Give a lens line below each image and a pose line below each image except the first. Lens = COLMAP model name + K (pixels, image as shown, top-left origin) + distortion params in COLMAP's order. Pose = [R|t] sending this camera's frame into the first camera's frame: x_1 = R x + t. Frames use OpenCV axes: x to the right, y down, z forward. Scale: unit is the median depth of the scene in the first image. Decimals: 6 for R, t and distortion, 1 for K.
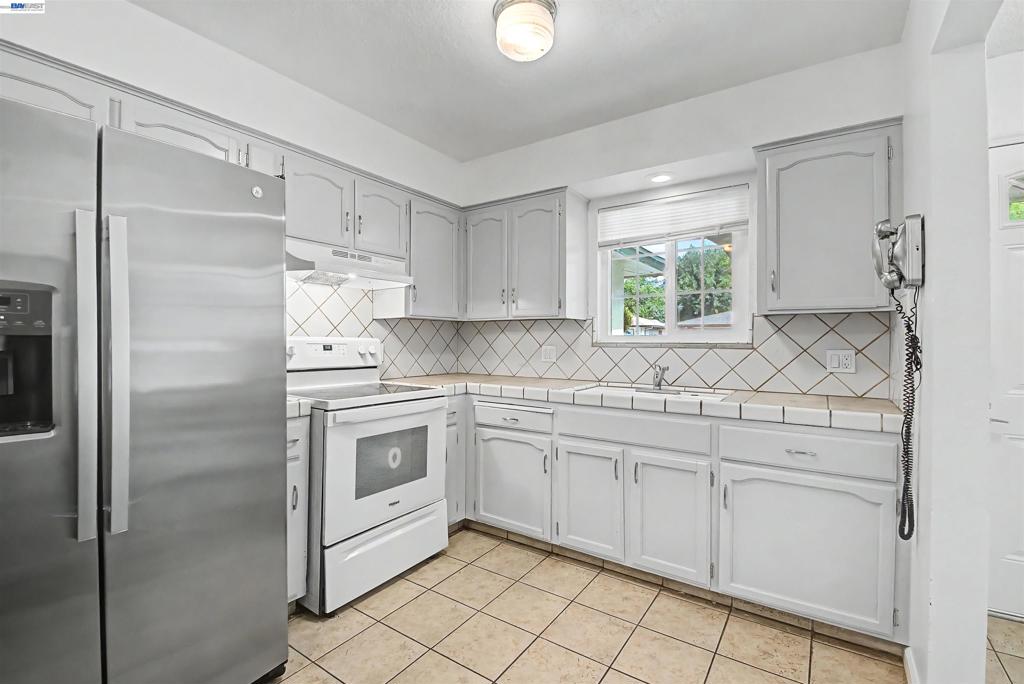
lens RADIAL K [[460.3, 0, 508.6], [0, 460.3, 339.2], [0, 0, 1]] dist [-0.000592, -0.001955]
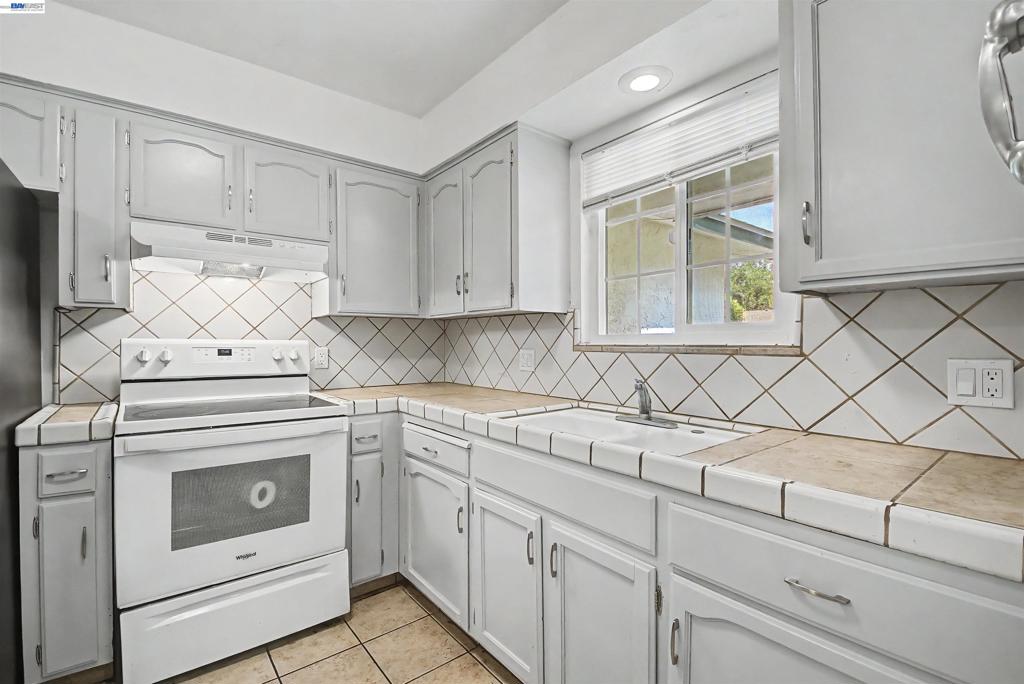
lens RADIAL K [[460.3, 0, 513.4], [0, 460.3, 345.9], [0, 0, 1]] dist [-0.000592, -0.001955]
pose [[0.954646, -0.002087, -0.297737, 0.351959], [0.005133, 0.999942, 0.009451, 0.001573], [0.297700, -0.010550, 0.954601, 0.351235]]
